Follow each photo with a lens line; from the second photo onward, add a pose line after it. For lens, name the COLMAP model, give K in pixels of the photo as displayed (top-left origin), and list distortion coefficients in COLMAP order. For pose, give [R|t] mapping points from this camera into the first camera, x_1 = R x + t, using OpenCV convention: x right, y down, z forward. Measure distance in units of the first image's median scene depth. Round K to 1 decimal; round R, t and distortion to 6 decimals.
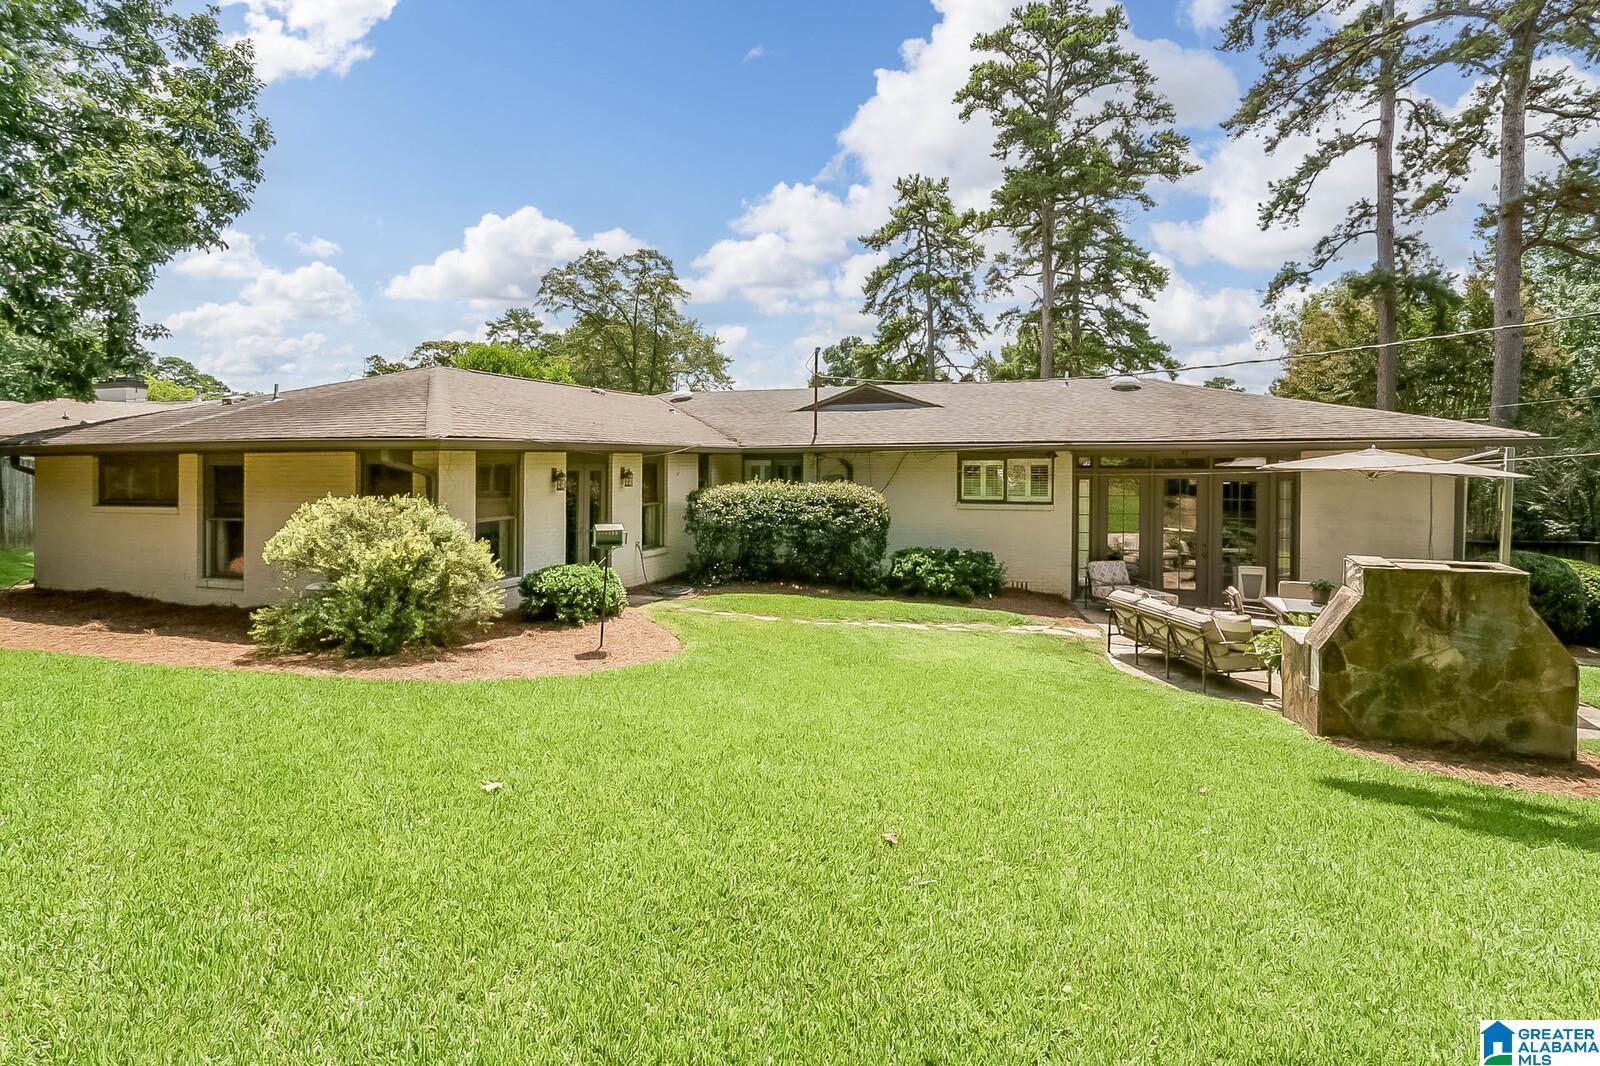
lens RADIAL K [[788.3, 0, 807.2], [0, 788.3, 470.9], [0, 0, 1]] dist [0.001391, 0.000039]
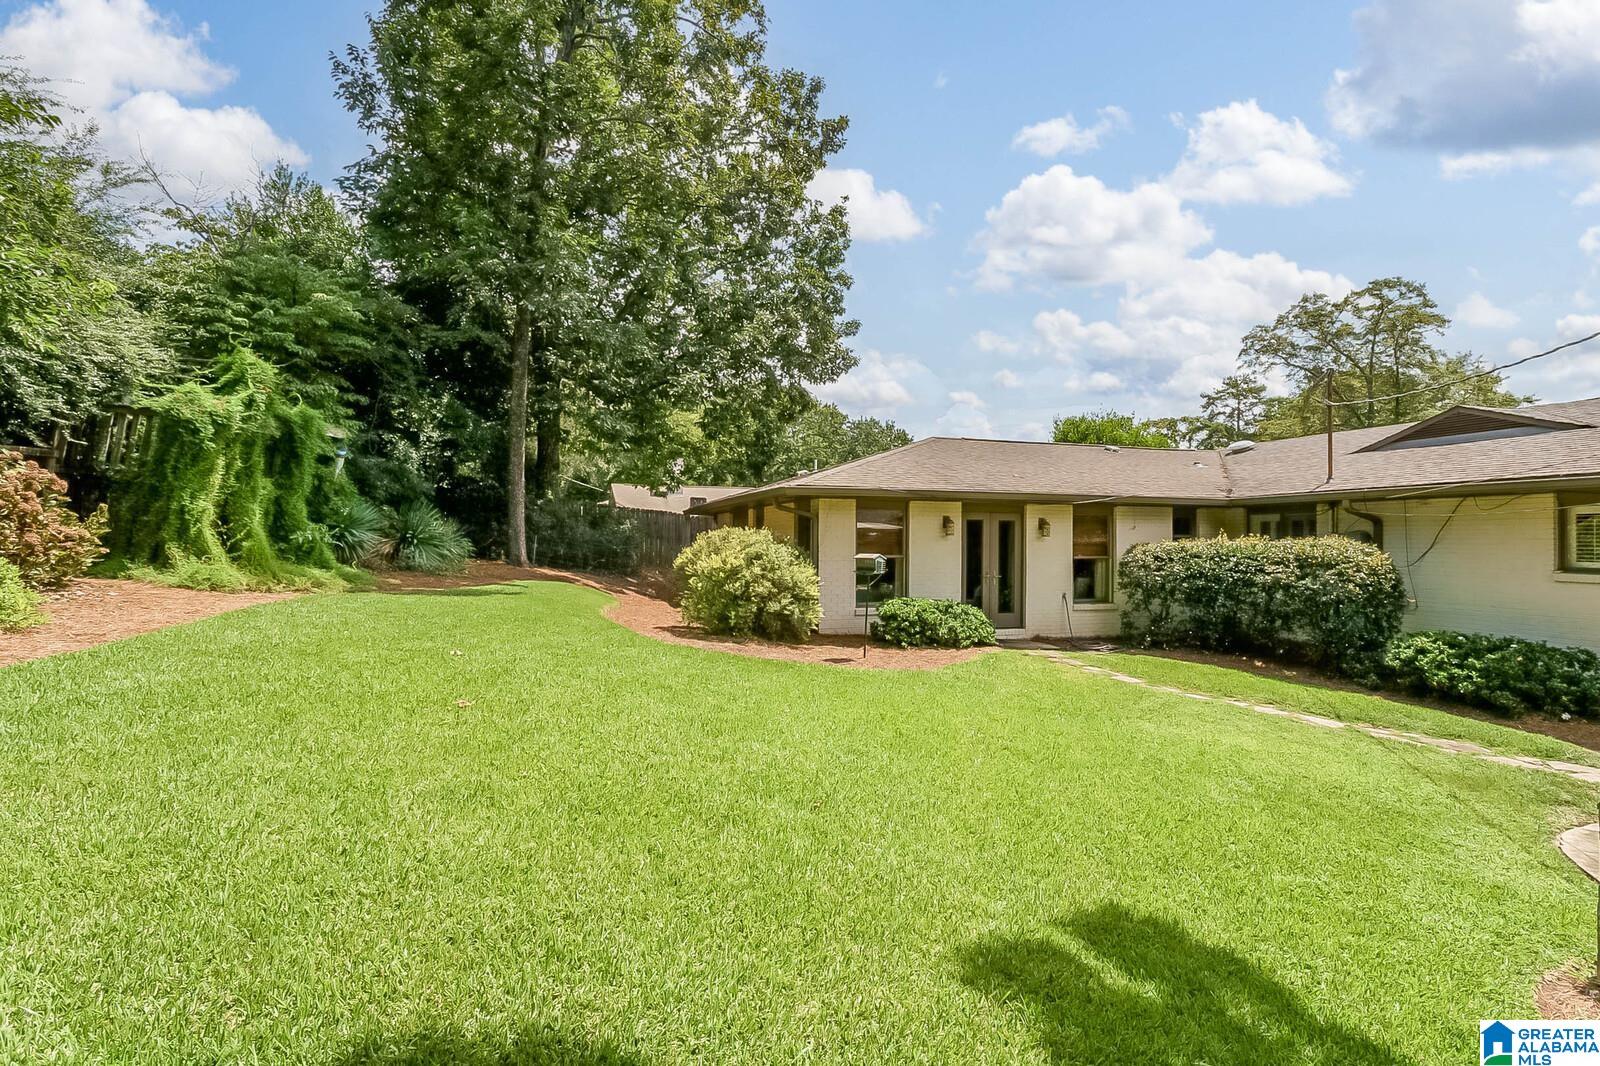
lens RADIAL K [[776.6, 0, 800.0], [0, 776.6, 533.0], [0, 0, 1]] dist [0.009635, -0.000052]
pose [[0.610976, 0.002615, -0.791644, 0.303743], [-0.020079, 0.999724, -0.012194, 0.027574], [0.791394, 0.023346, 0.610860, 0.112808]]
